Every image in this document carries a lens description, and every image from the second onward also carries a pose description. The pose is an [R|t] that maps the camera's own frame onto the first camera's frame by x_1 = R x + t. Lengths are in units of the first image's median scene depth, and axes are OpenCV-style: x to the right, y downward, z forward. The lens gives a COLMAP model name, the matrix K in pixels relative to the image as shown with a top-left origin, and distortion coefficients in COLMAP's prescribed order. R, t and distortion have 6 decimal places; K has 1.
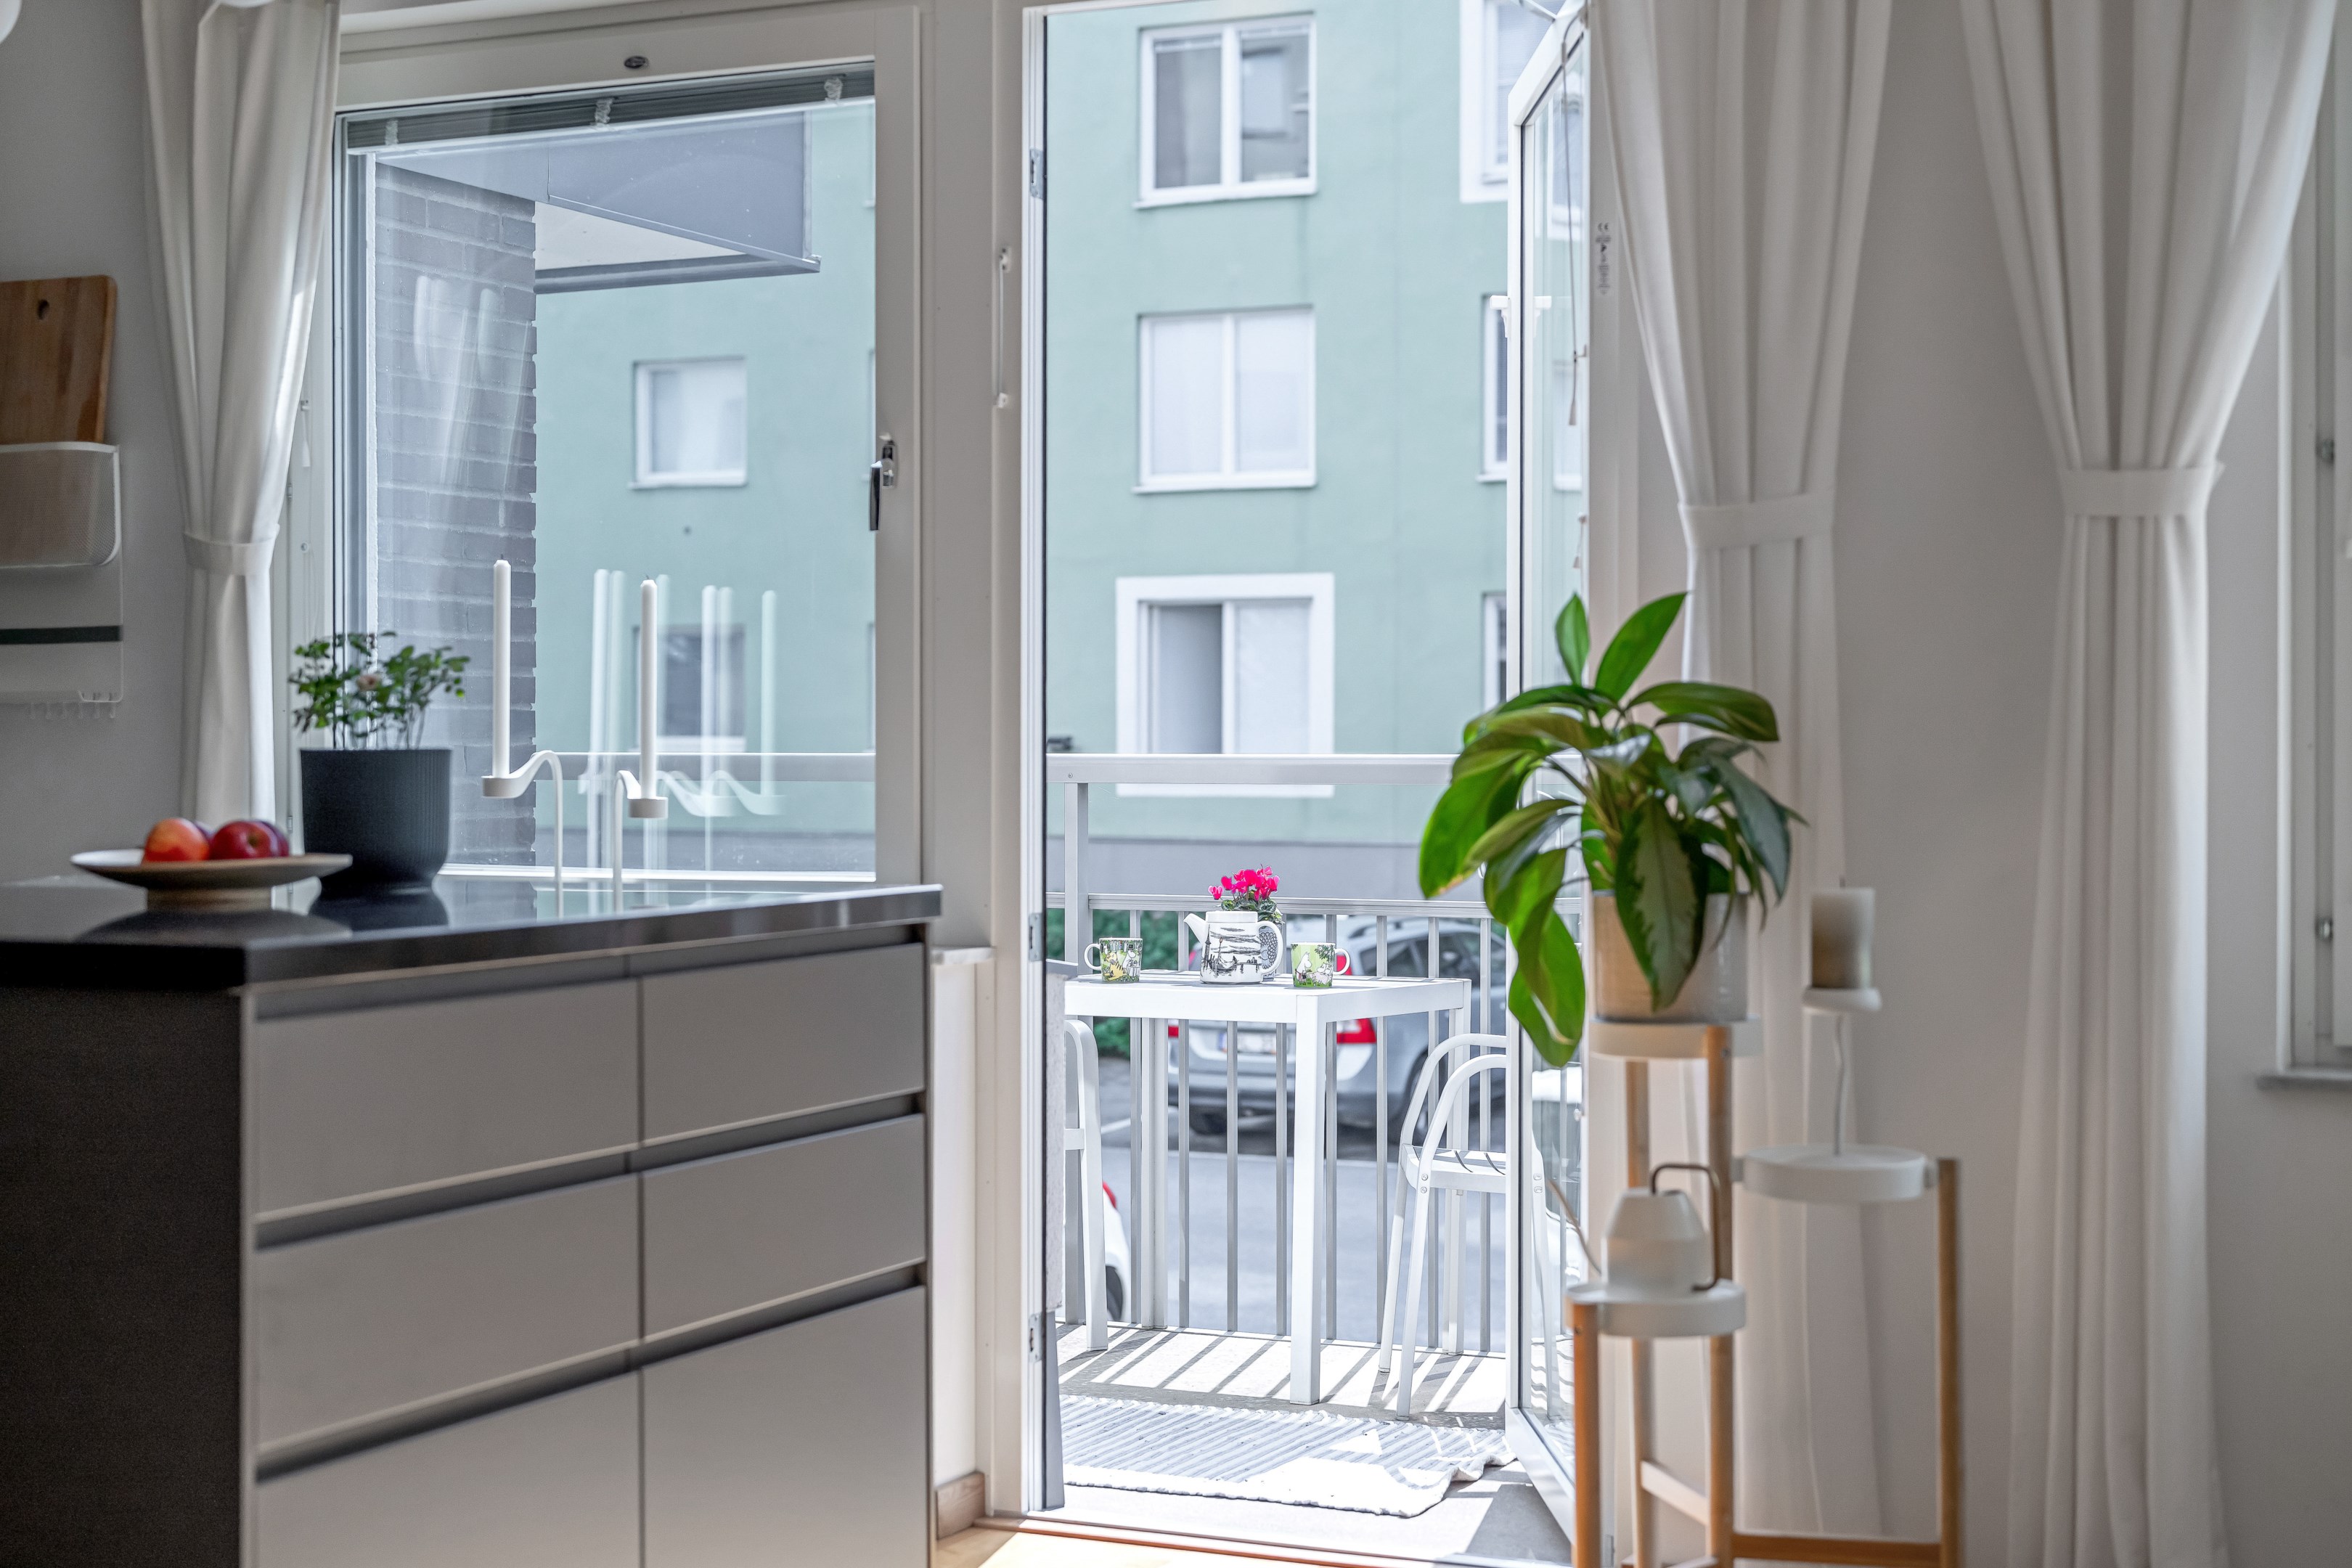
lens RADIAL K [[3425.6, 0, 1176.0], [0, 3425.6, 784.0], [0, 0, 1]] dist [0.009201, 0.025700]
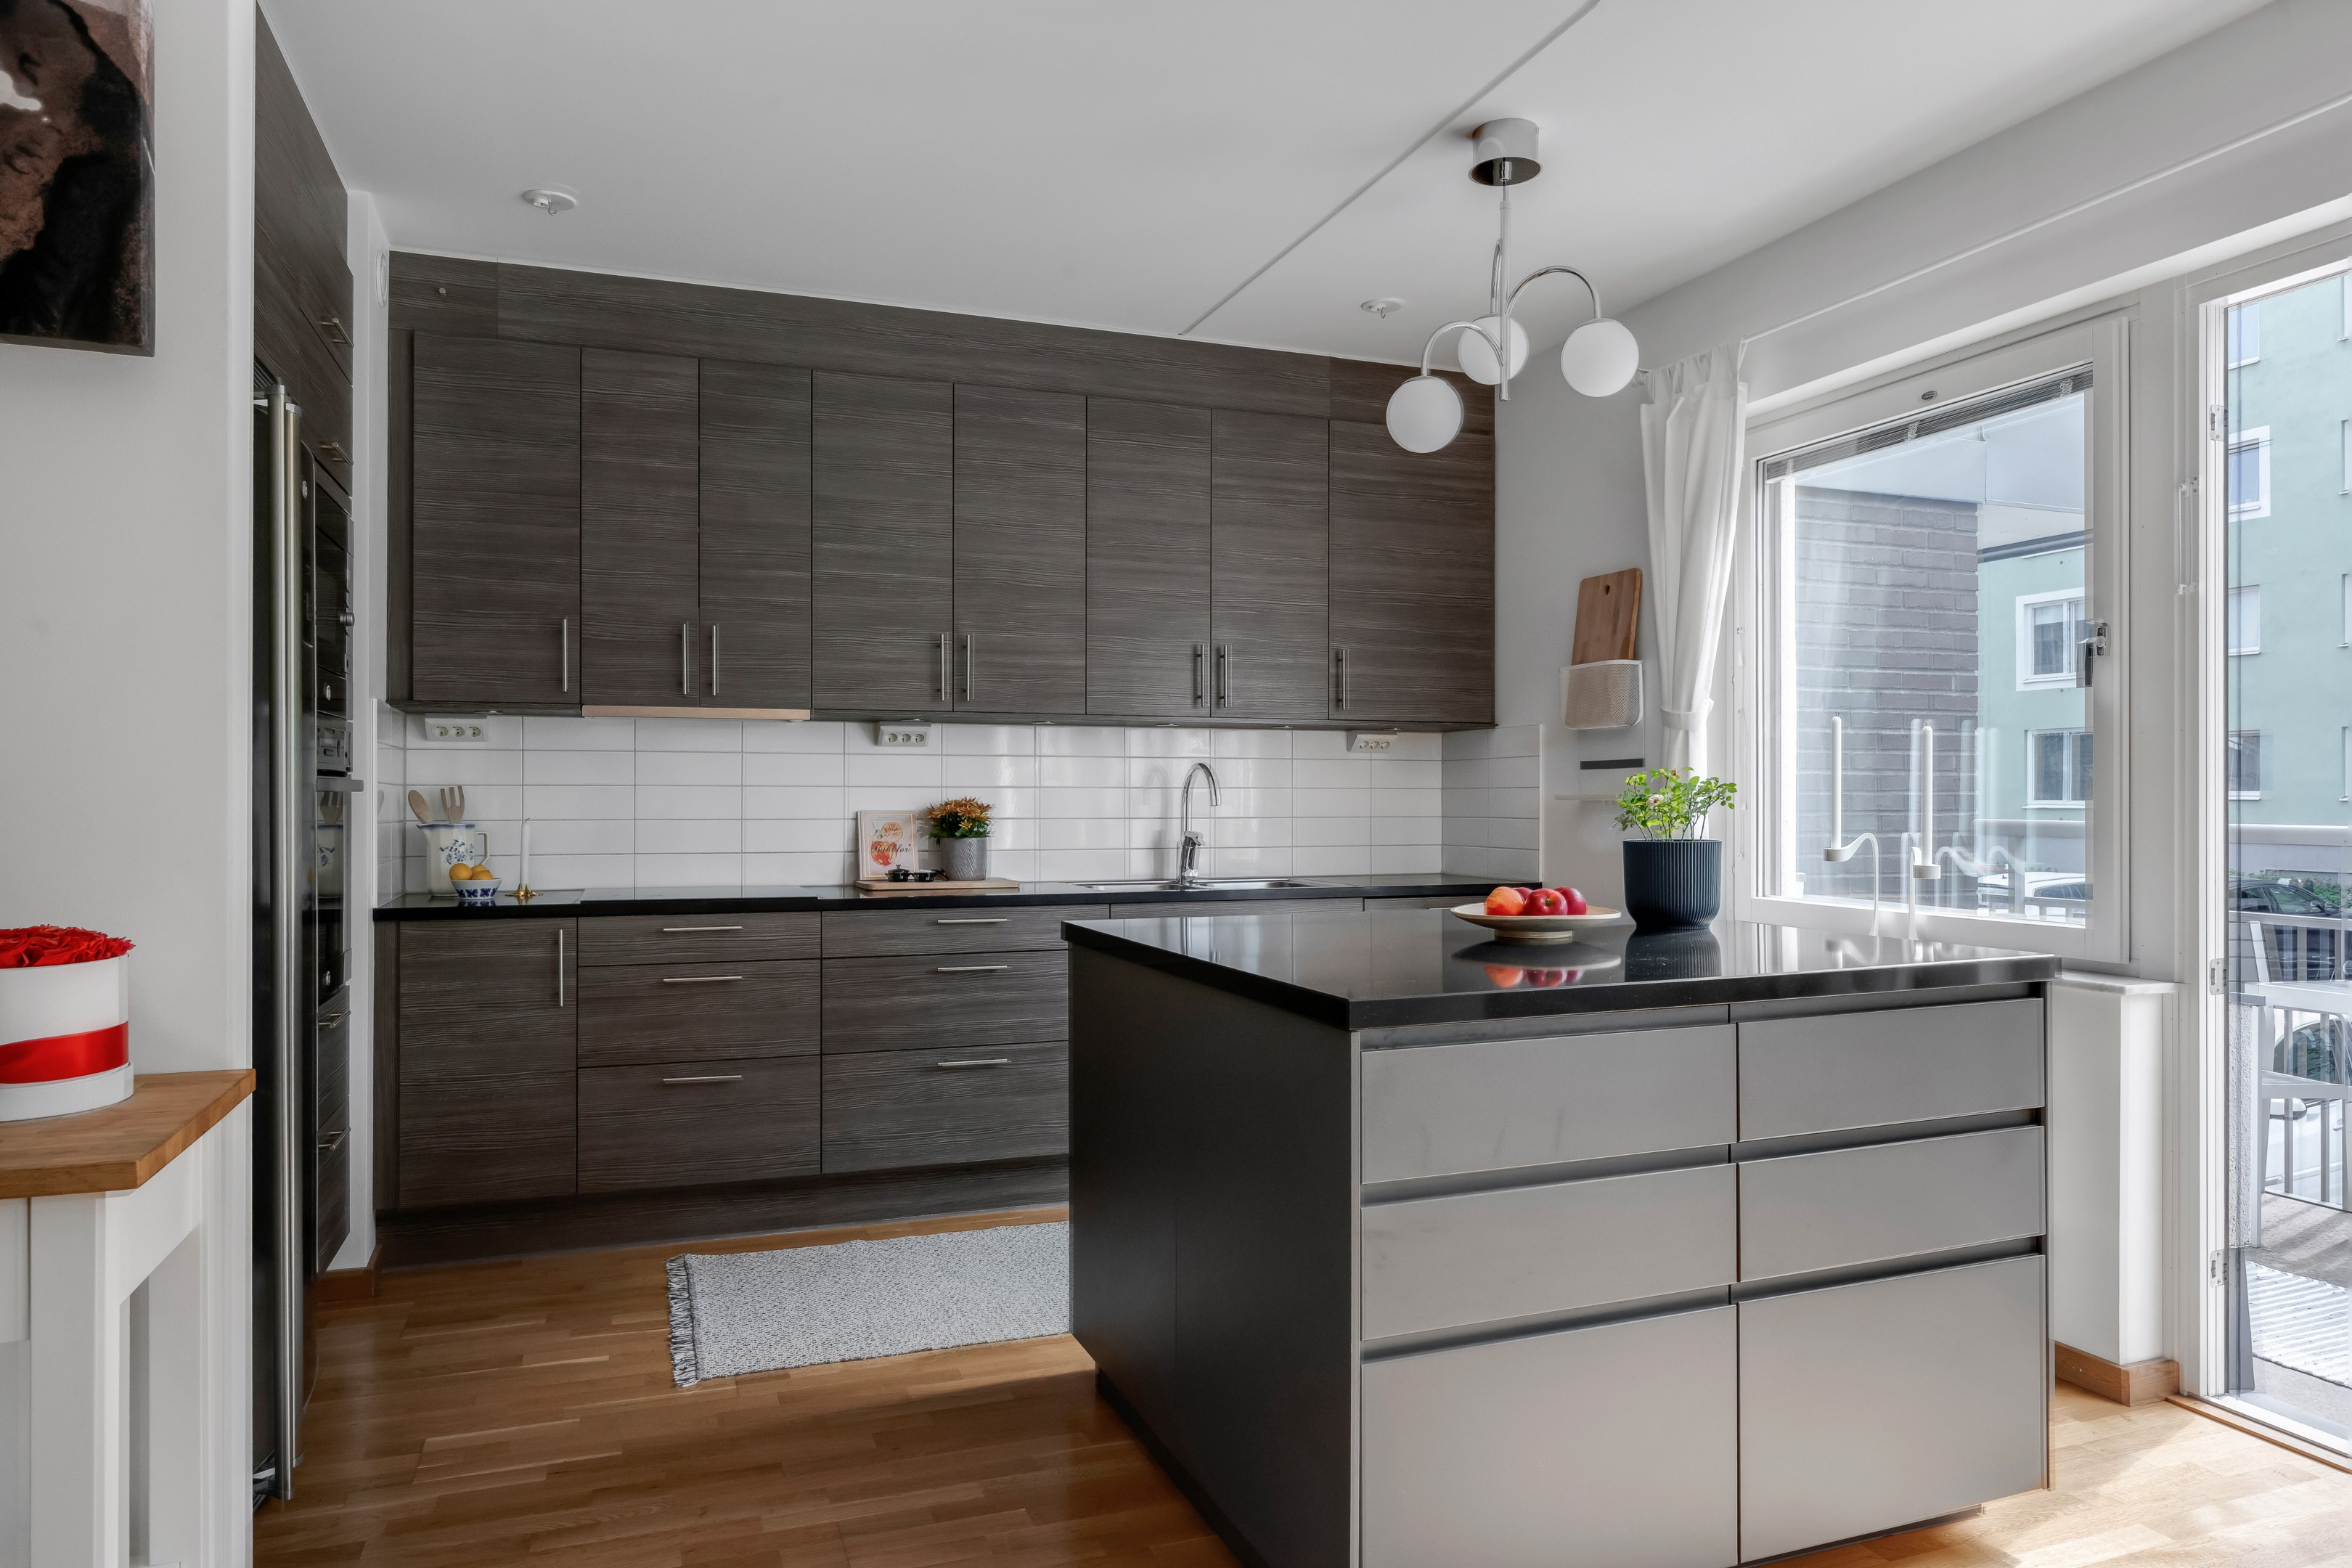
lens RADIAL K [[1493.7, 0, 1157.2], [0, 1493.7, 789.7], [0, 0, 1]] dist [-0.001538, -0.017819]
pose [[0.710876, -0.004467, -0.703303, 0.073169], [-0.005258, 0.999918, -0.011666, -0.021082], [0.703297, 0.011991, 0.710795, 0.279034]]
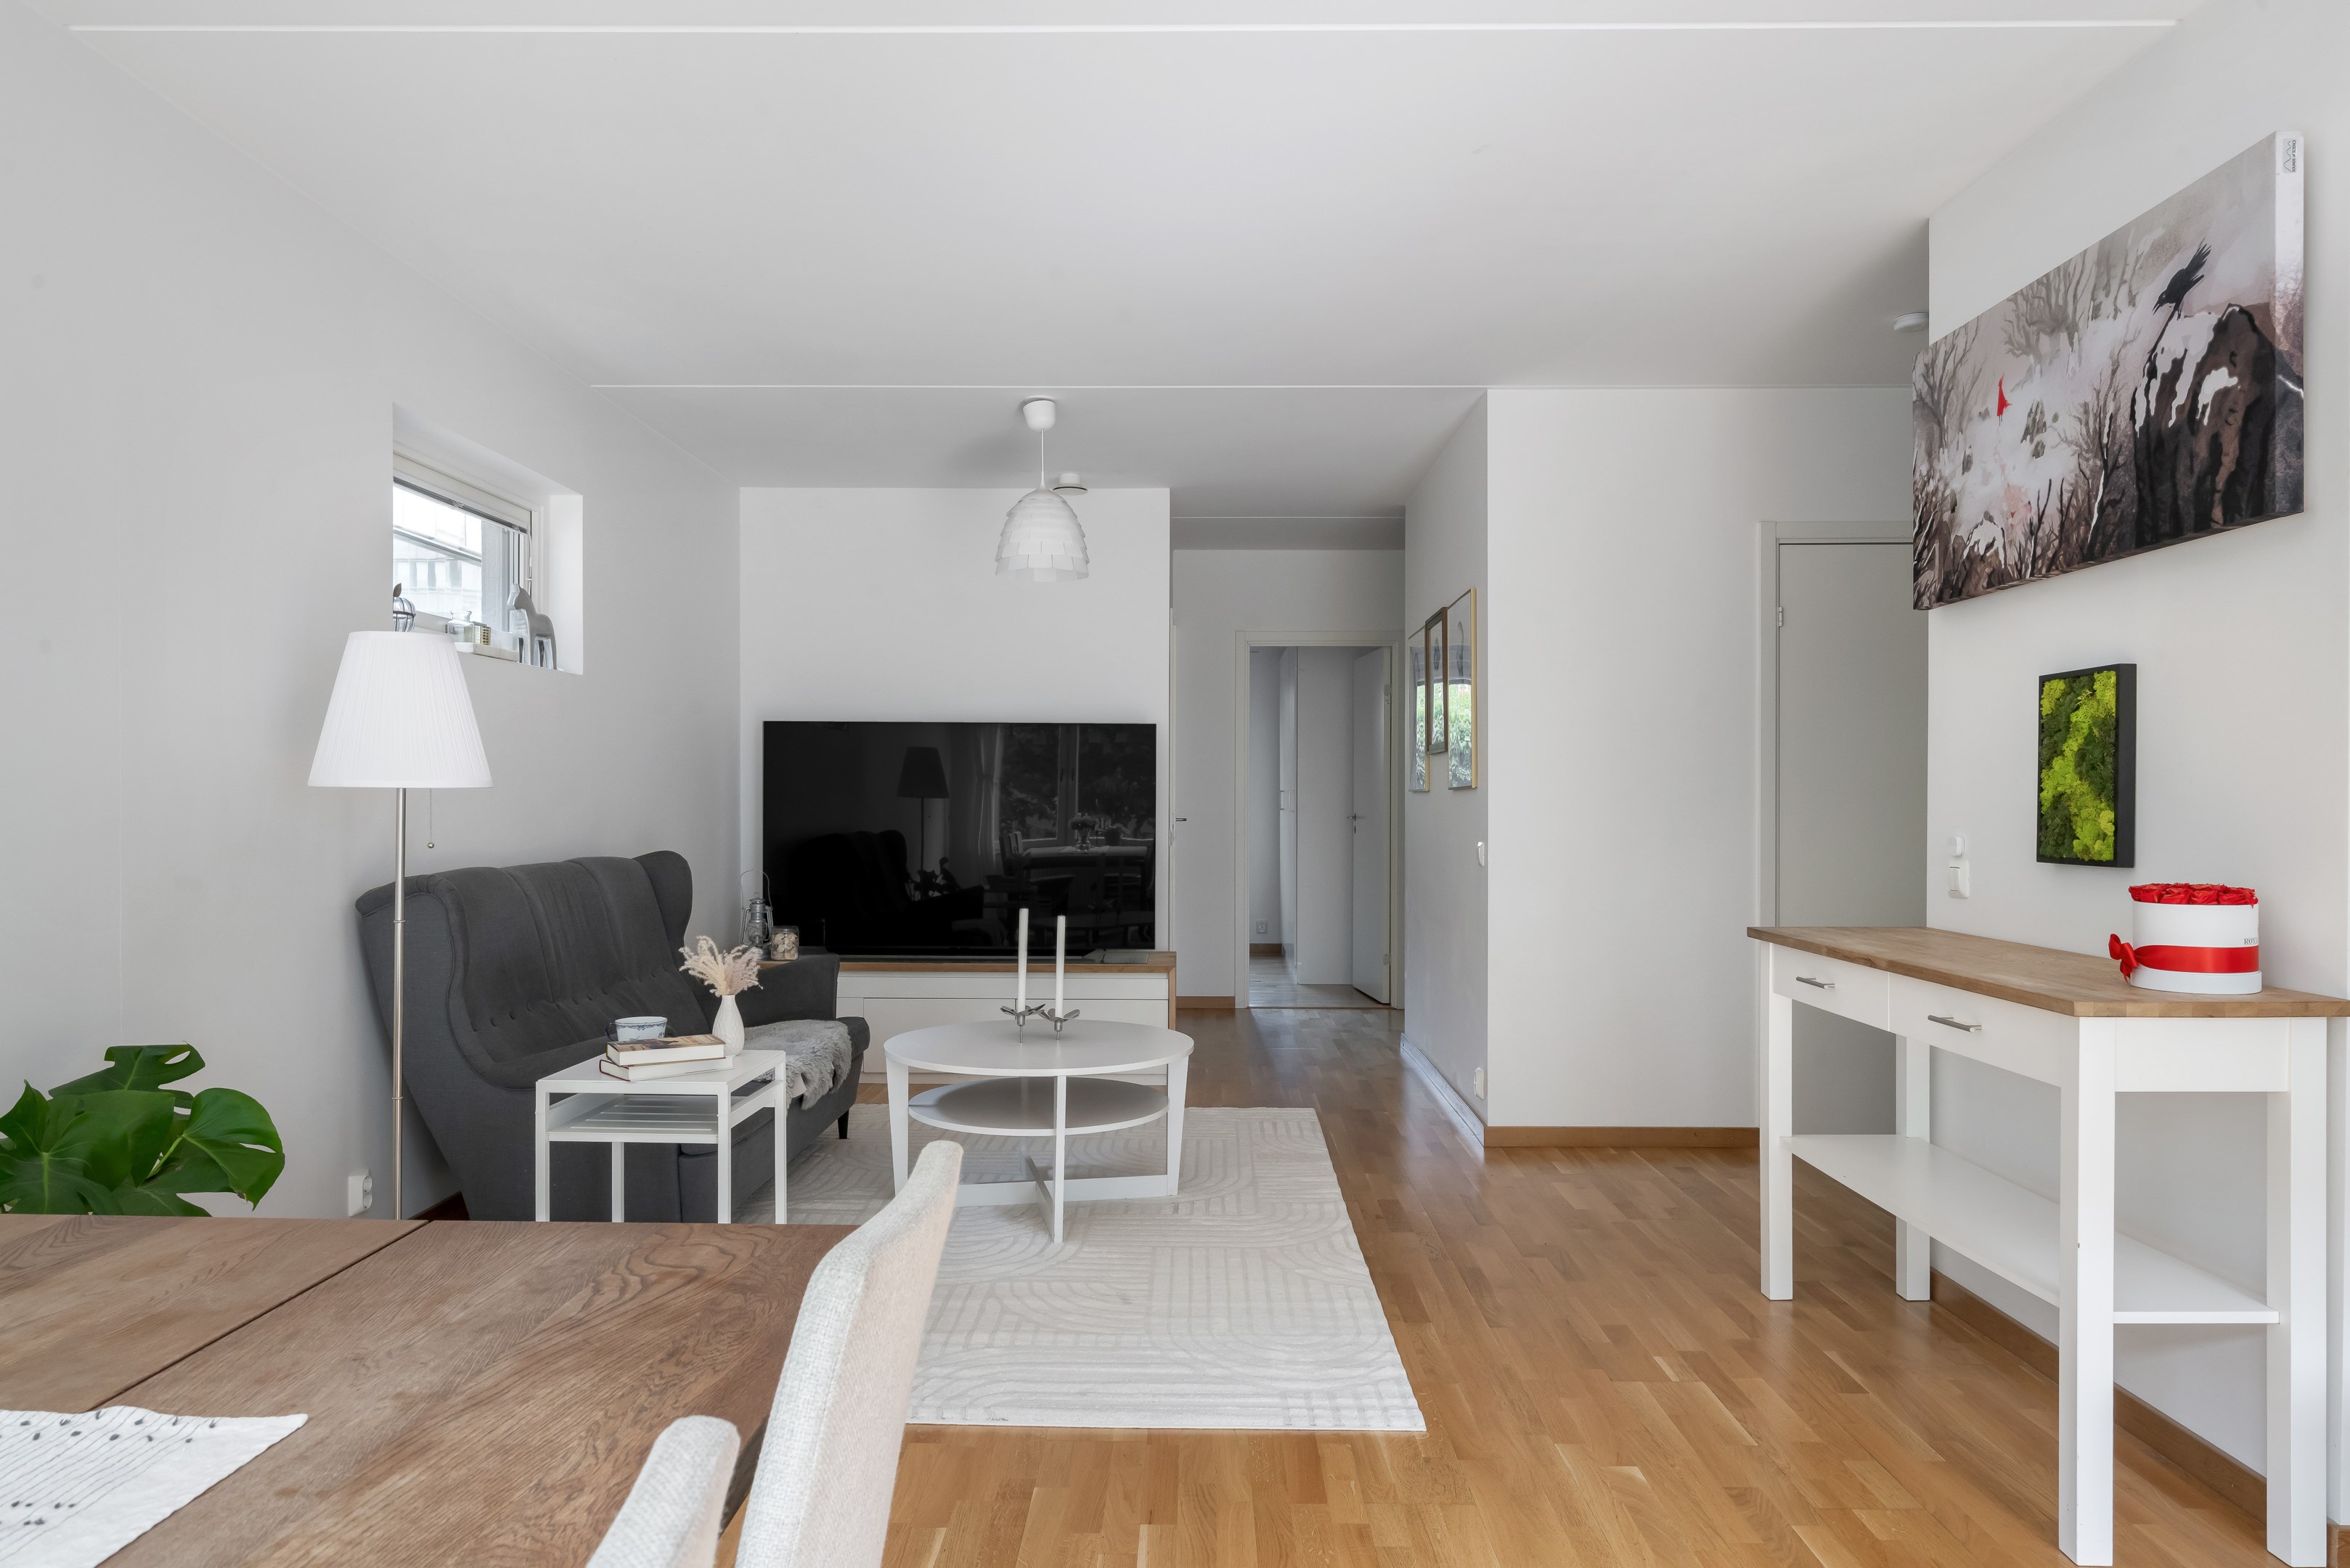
lens RADIAL K [[1506.0, 0, 1177.0], [0, 1506.0, 802.8], [0, 0, 1]] dist [-0.000861, -0.002226]
pose [[-0.913603, -0.003139, -0.406595, 0.196953], [-0.009762, 0.999851, 0.014216, -0.025387], [0.406490, 0.016957, -0.913498, 0.579927]]
